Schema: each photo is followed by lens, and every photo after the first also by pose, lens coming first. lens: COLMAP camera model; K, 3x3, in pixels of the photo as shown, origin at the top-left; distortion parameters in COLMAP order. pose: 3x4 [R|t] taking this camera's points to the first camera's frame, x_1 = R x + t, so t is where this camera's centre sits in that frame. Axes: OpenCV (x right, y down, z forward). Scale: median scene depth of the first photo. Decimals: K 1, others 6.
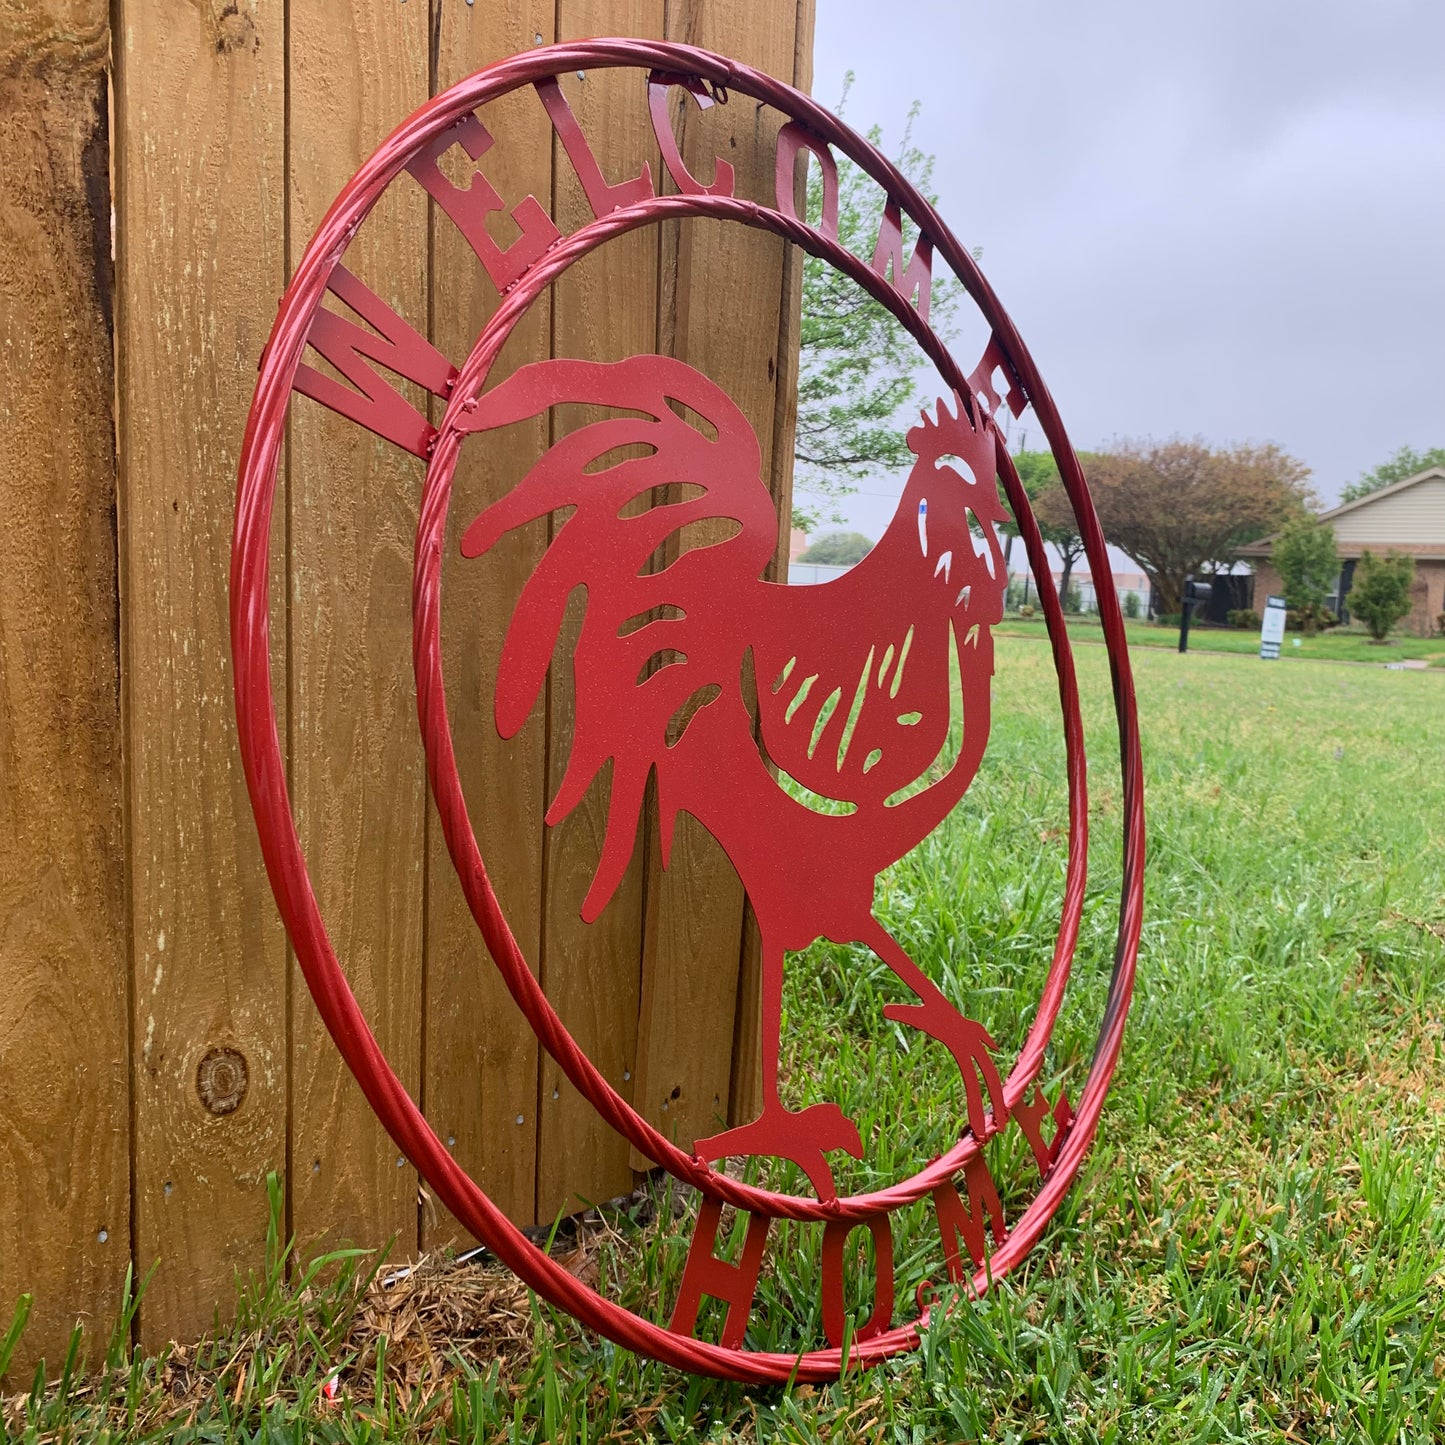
lens RADIAL K [[1512.8, 0, 717.0], [0, 1512.8, 725.8], [0, 0, 1]] dist [-0.000621, 0.000000]
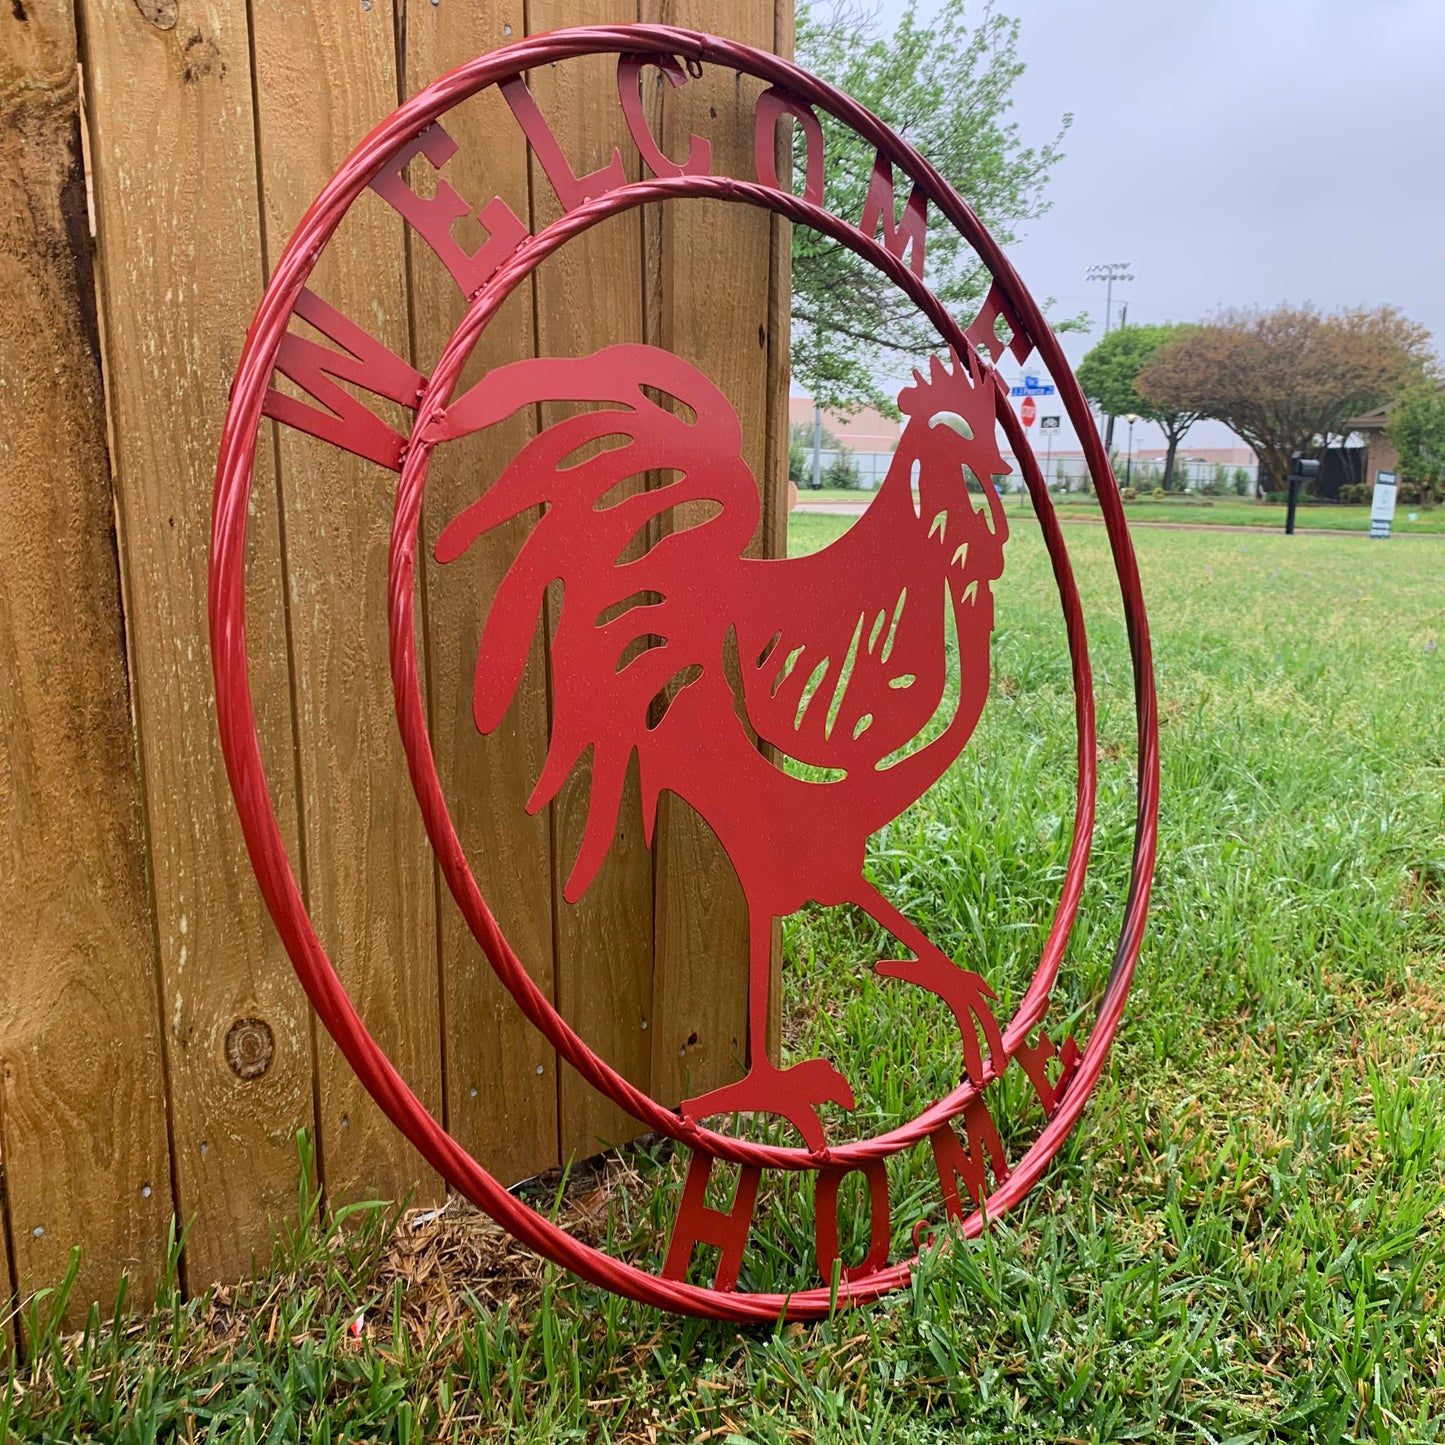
lens RADIAL K [[1512.8, 0, 696.7], [0, 1512.8, 732.5], [0, 0, 1]] dist [-0.000621, 0.000000]
pose [[0.996675, -0.026252, -0.077131, 0.077272], [0.031686, 0.997037, 0.070088, -0.053575], [0.075063, -0.072299, 0.994554, -0.034592]]
